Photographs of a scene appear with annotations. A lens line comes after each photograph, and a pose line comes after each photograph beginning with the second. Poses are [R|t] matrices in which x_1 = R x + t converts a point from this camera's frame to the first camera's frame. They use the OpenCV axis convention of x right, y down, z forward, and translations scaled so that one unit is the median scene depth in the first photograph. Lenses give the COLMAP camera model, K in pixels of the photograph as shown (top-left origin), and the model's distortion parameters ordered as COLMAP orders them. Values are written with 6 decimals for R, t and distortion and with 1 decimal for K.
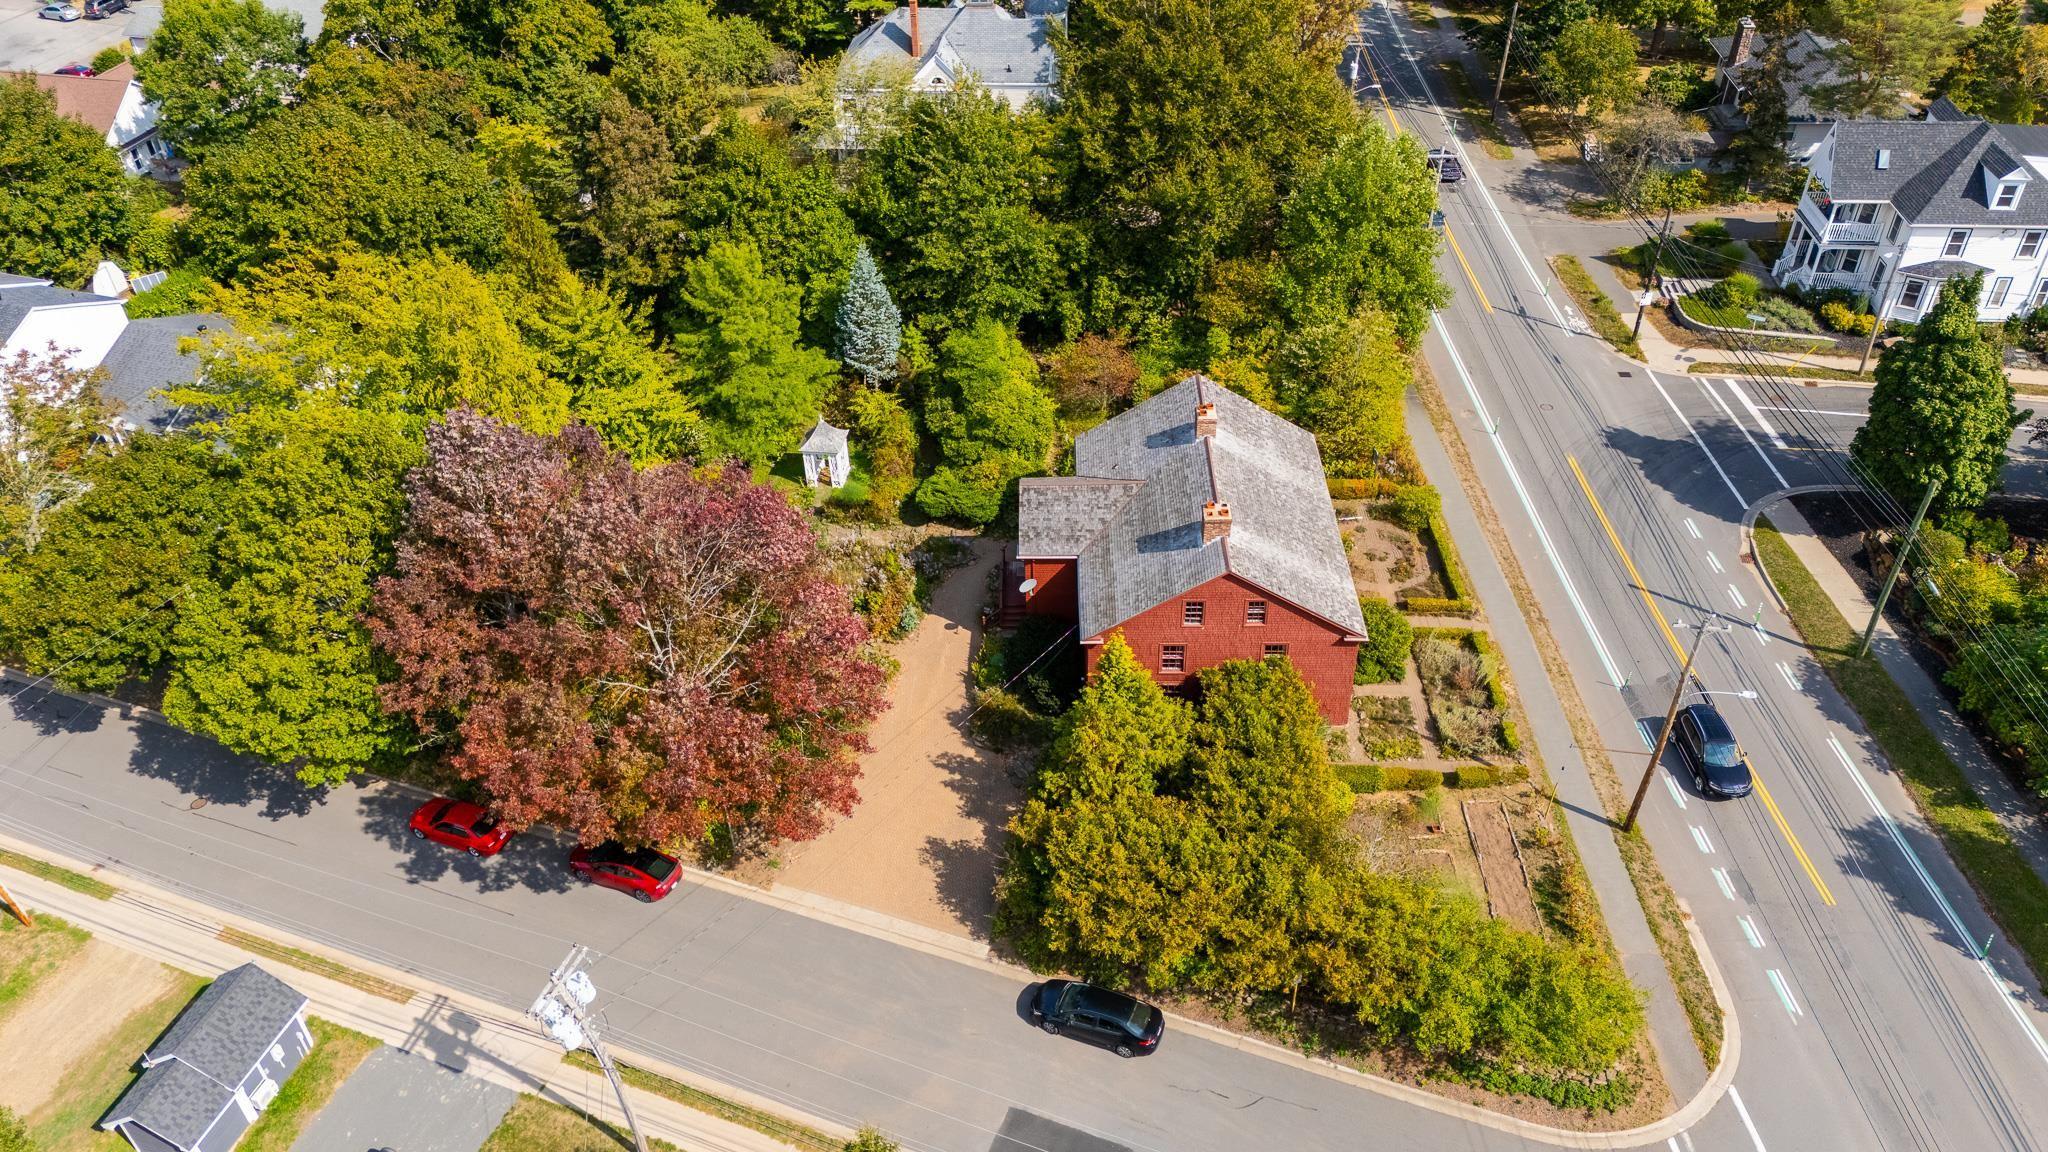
lens RADIAL K [[1518.1, 0, 1024.0], [0, 1518.1, 576.0], [0, 0, 1]] dist [0.072629, -0.057719]
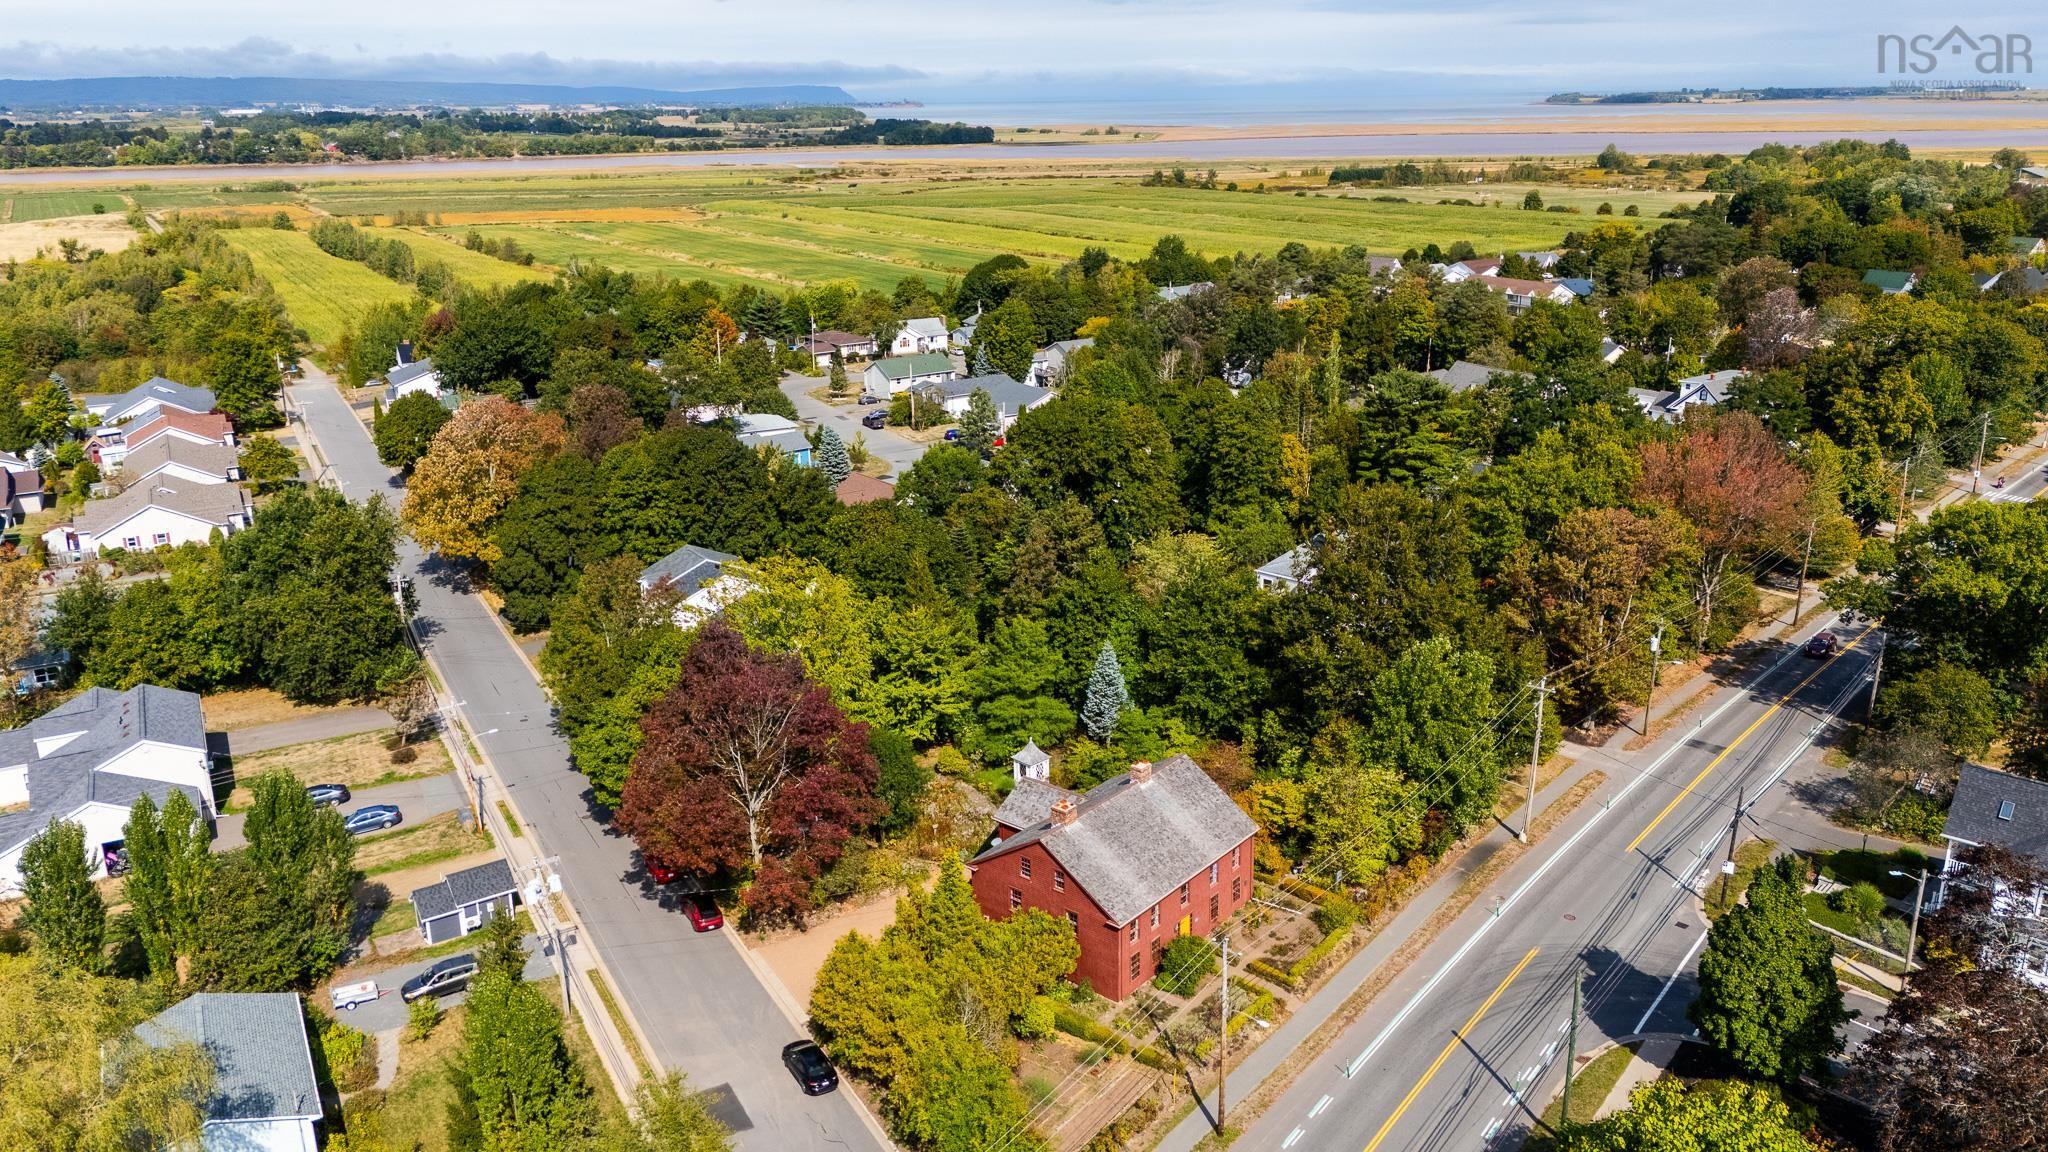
lens RADIAL K [[1518.1, 0, 1024.0], [0, 1518.1, 576.0], [0, 0, 1]] dist [0.072629, -0.057719]
pose [[0.769850, 0.194311, -0.607926, 0.904051], [-0.392816, 0.894994, -0.211378, 0.080361], [0.503017, 0.401532, 0.765340, -0.205093]]
